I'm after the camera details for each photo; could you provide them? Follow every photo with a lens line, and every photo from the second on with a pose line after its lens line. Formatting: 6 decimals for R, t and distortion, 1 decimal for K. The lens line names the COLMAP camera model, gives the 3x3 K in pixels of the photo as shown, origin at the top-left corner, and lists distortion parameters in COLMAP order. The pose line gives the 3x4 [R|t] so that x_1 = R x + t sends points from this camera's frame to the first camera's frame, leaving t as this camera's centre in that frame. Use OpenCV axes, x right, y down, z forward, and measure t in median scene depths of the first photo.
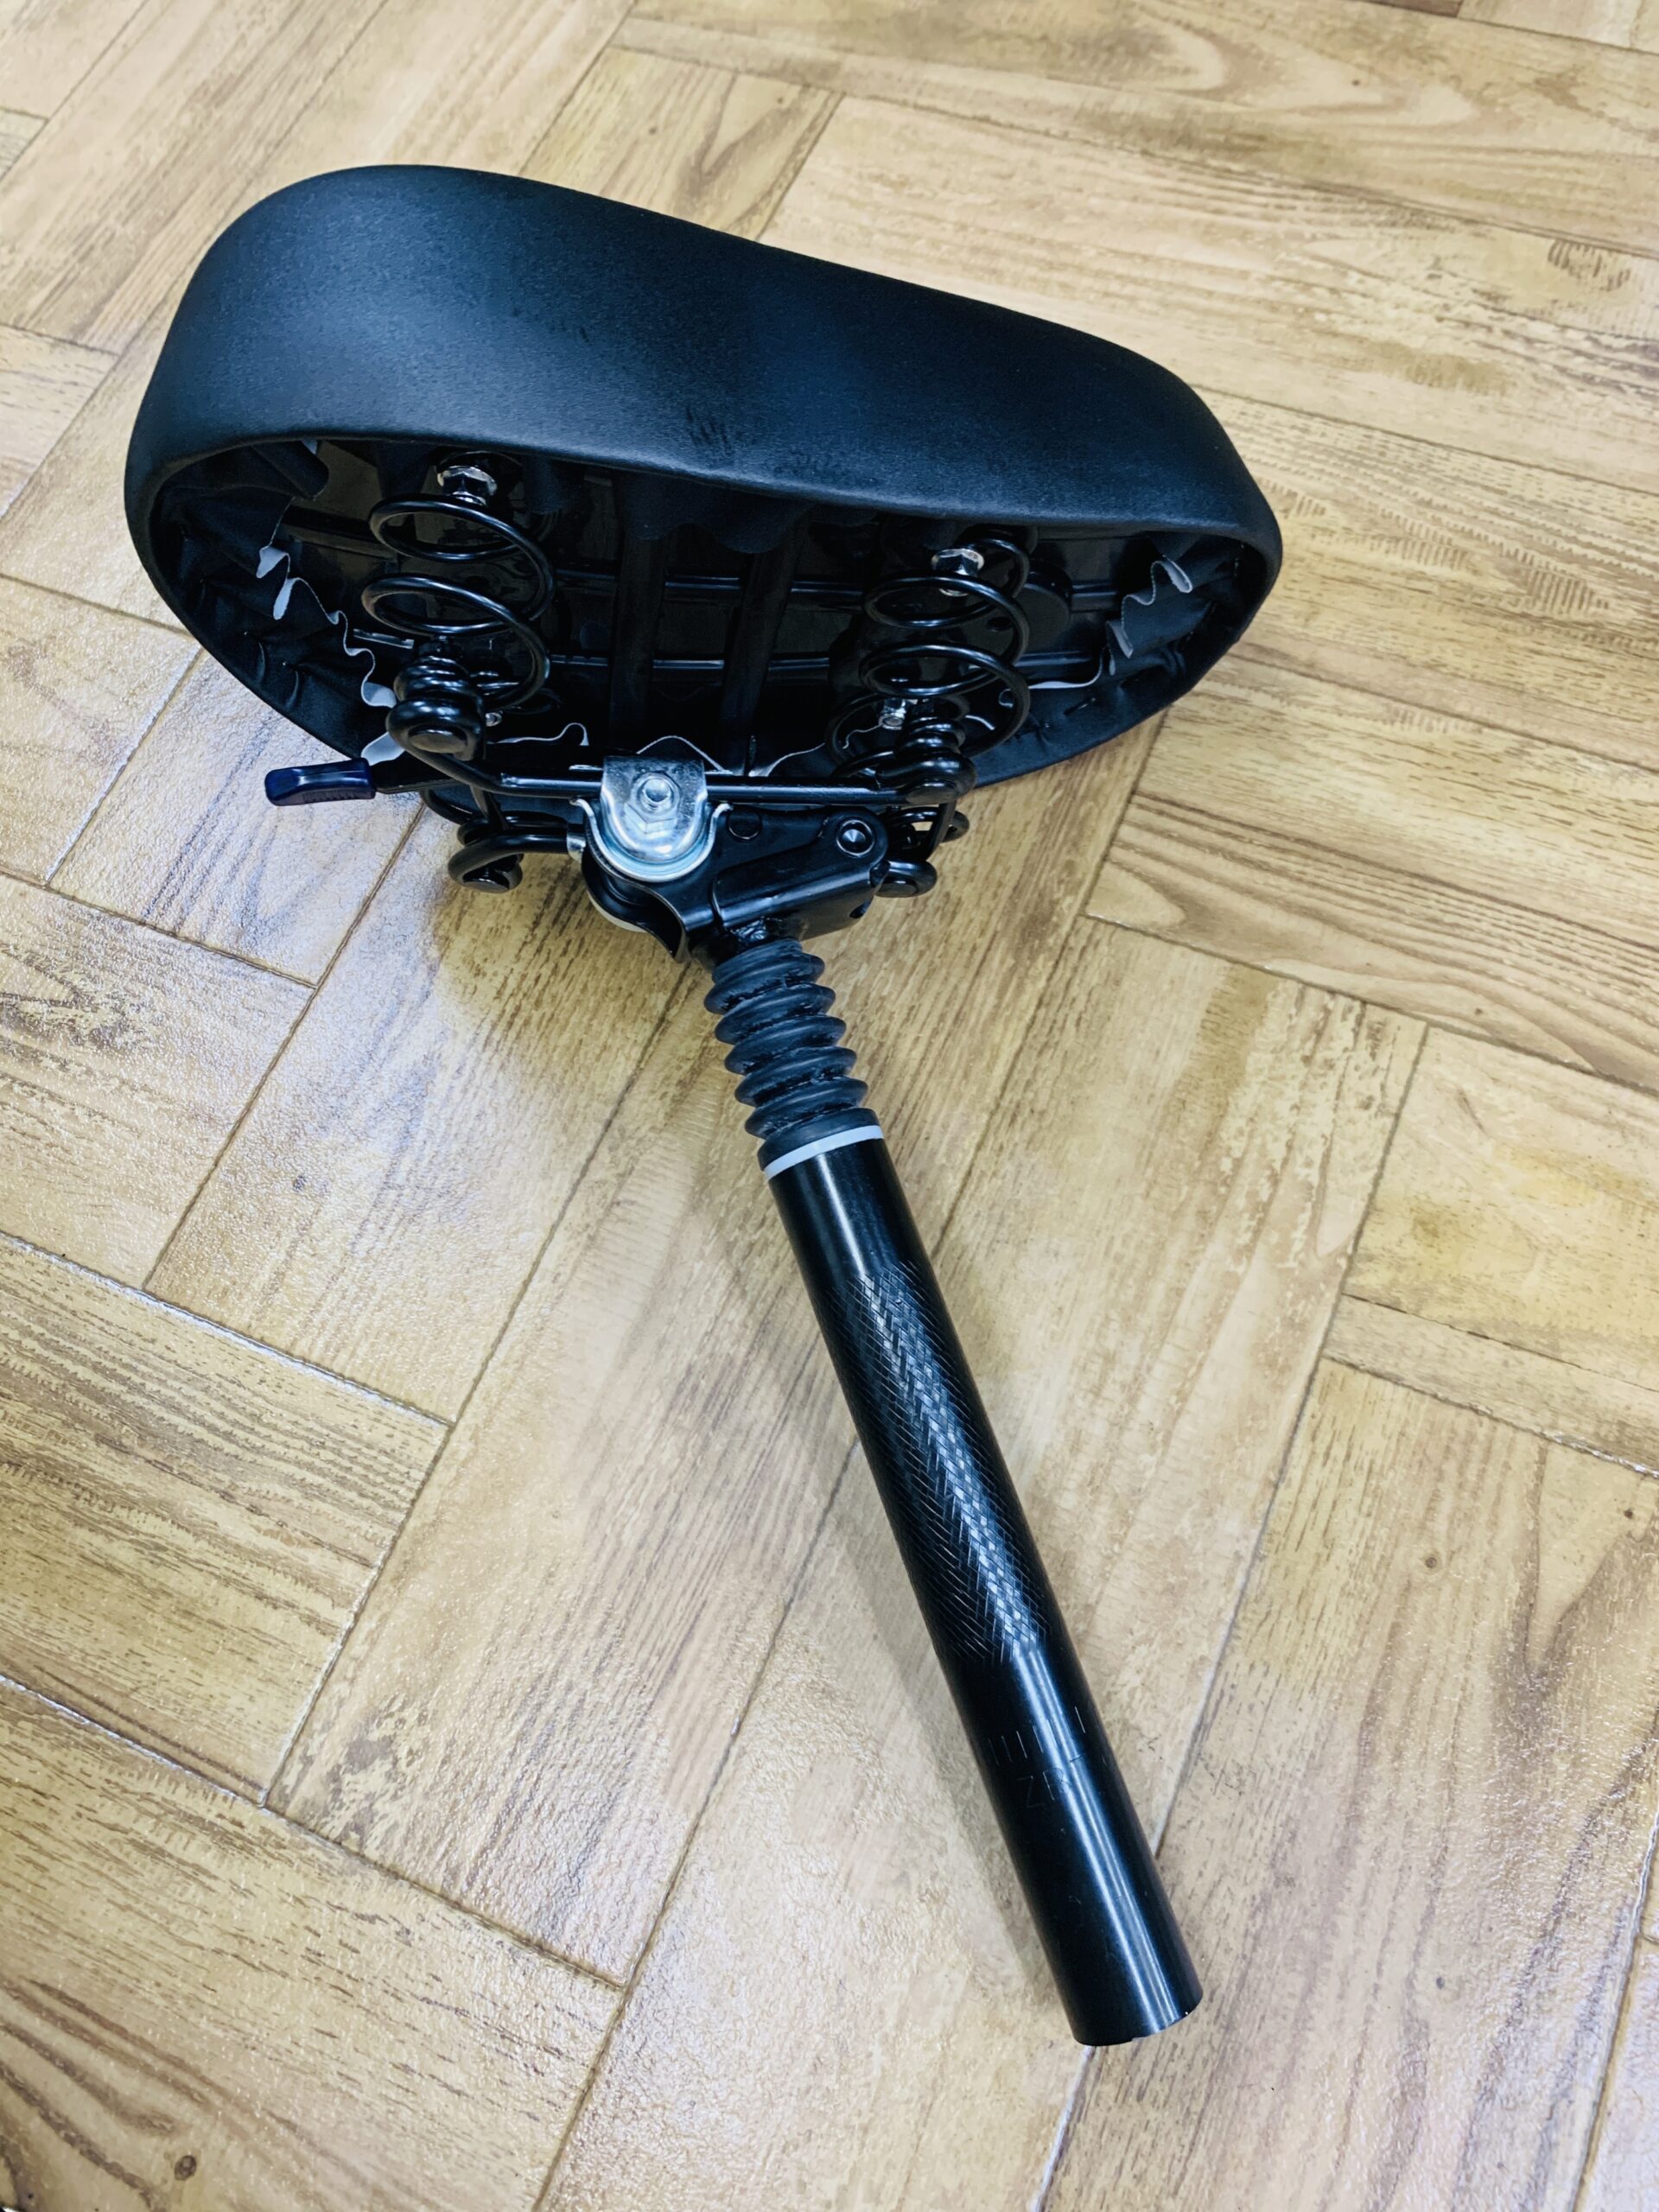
lens RADIAL K [[1810.8, 0, 803.2], [0, 1810.8, 1132.5], [0, 0, 1]] dist [-0.000964, -0.005792]
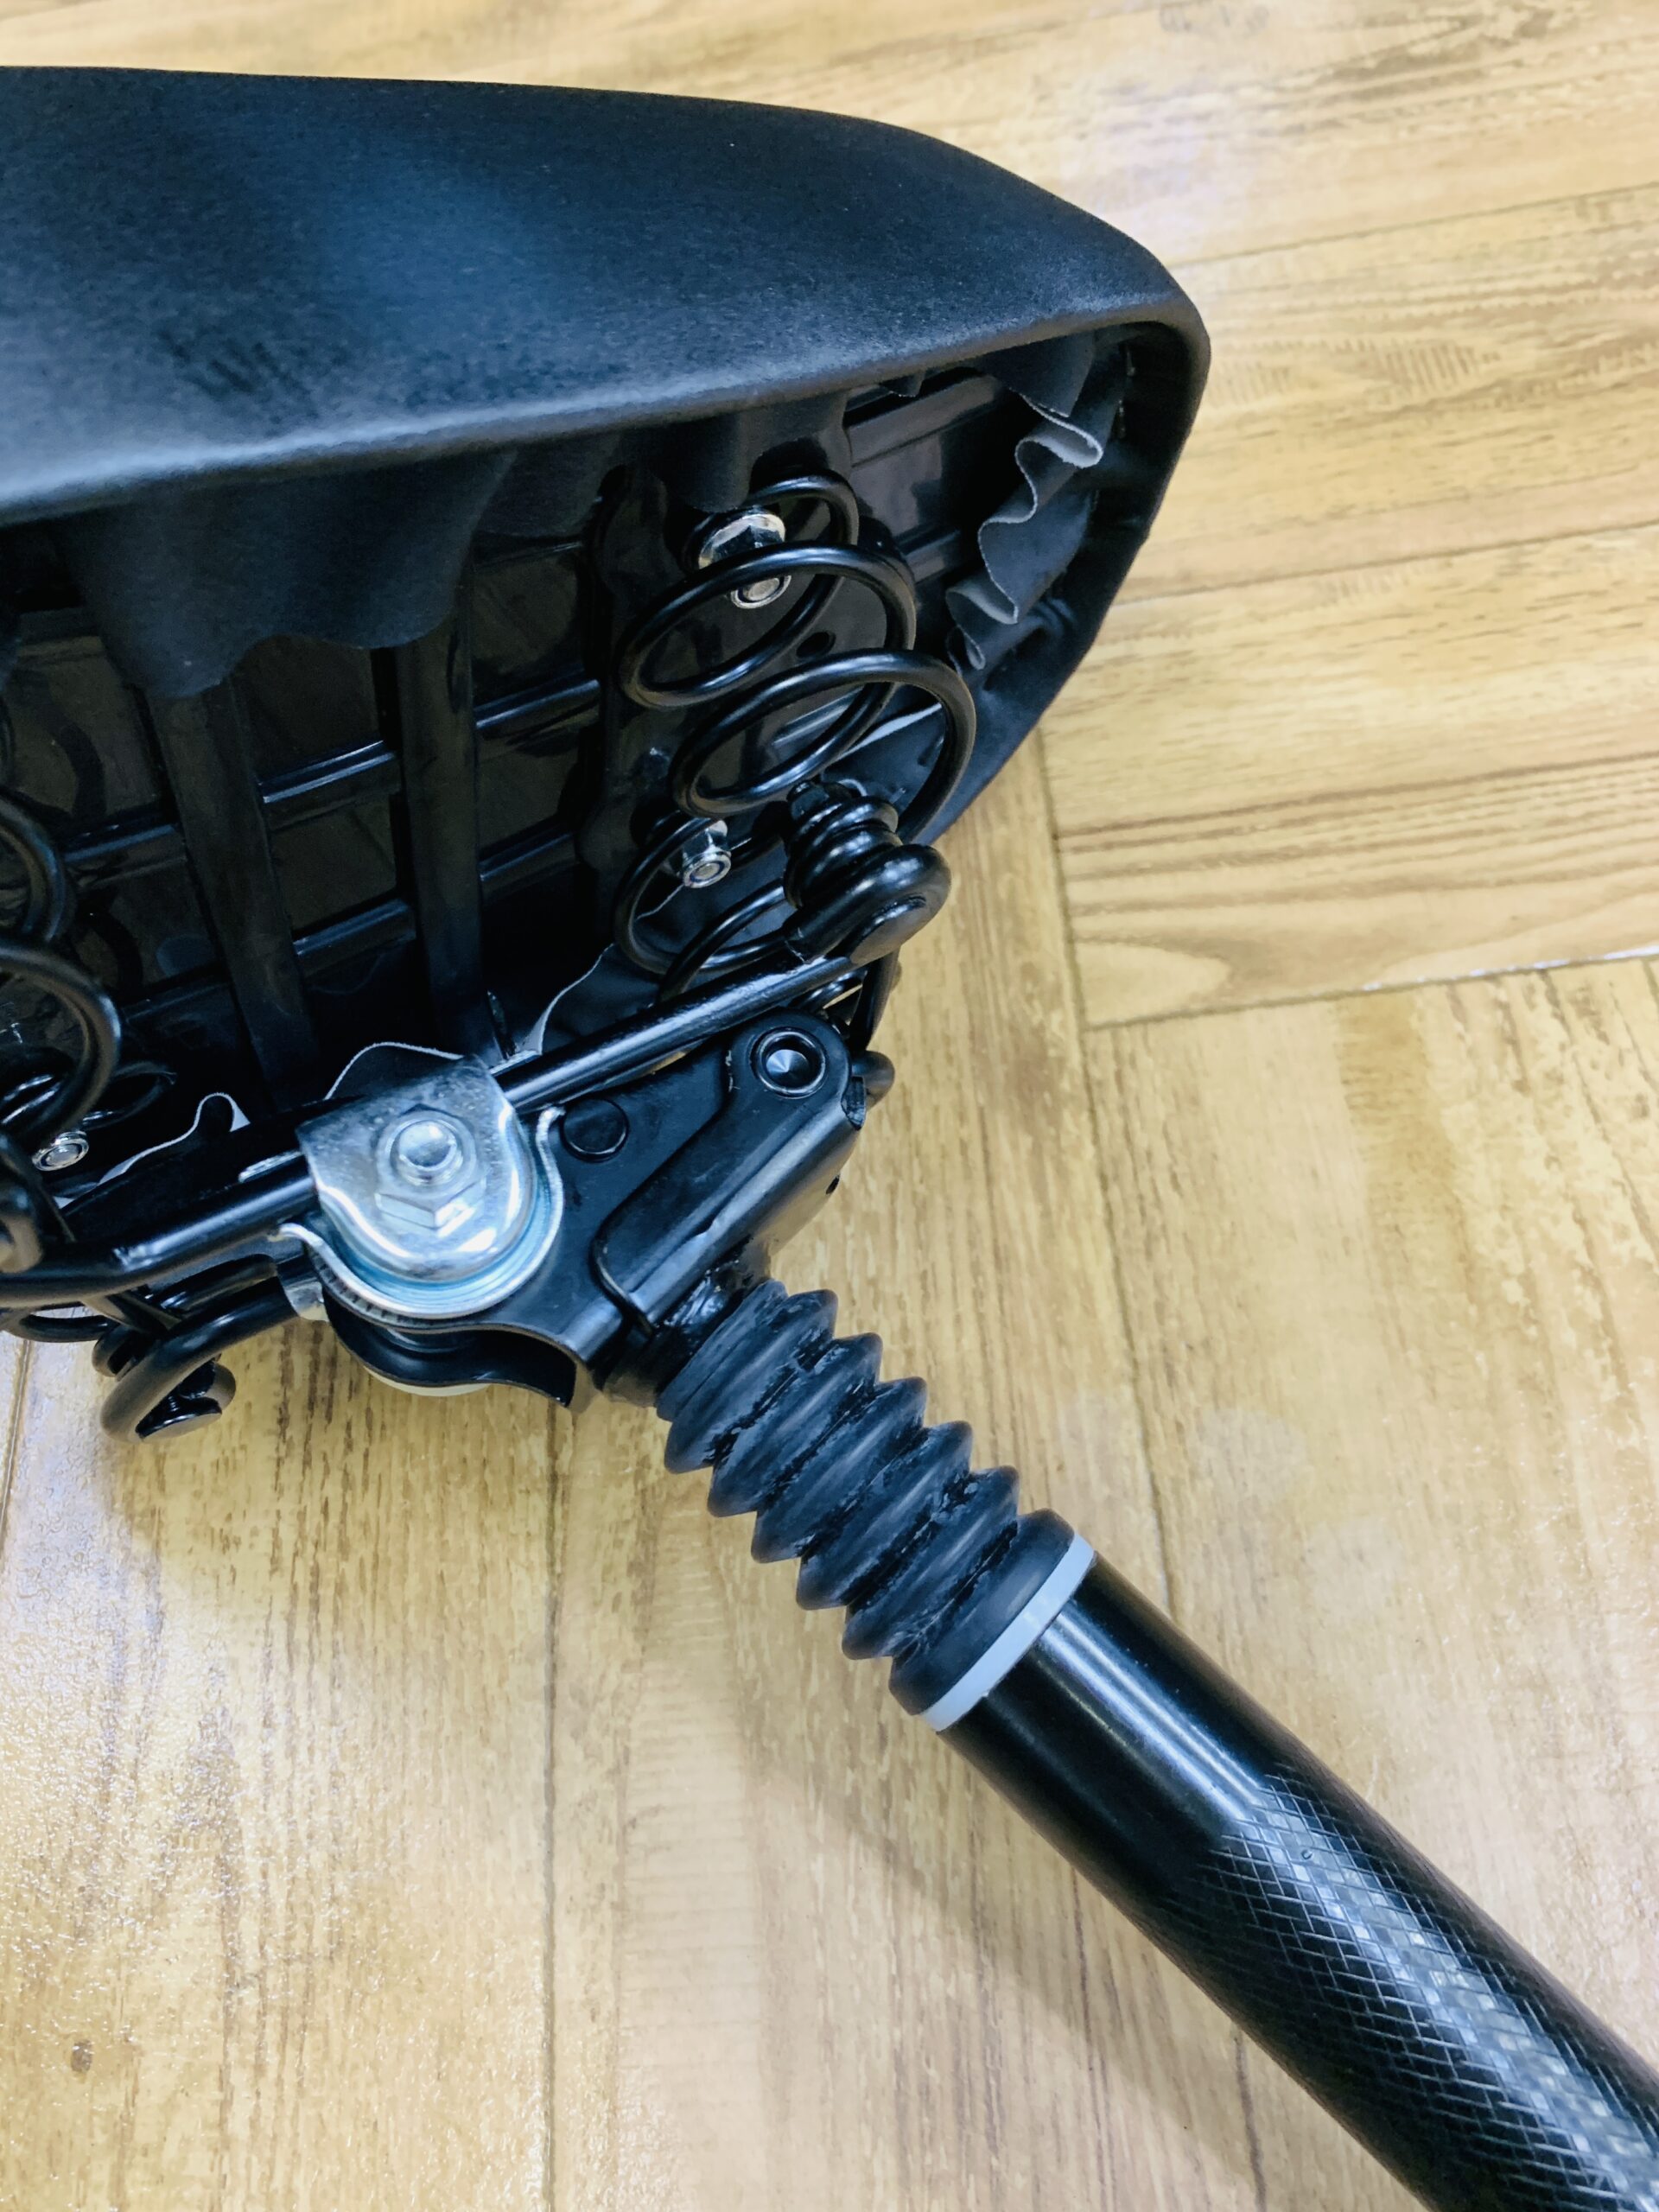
lens RADIAL K [[1666.7, 0, 829.5], [0, 1666.7, 1106.0], [0, 0, 1]] dist [0.002239, -0.001183]
pose [[0.884547, -0.420014, 0.202892, -0.059558], [0.439690, 0.896002, -0.062069, -0.101418], [-0.155722, 0.144113, 0.977232, 0.446293]]
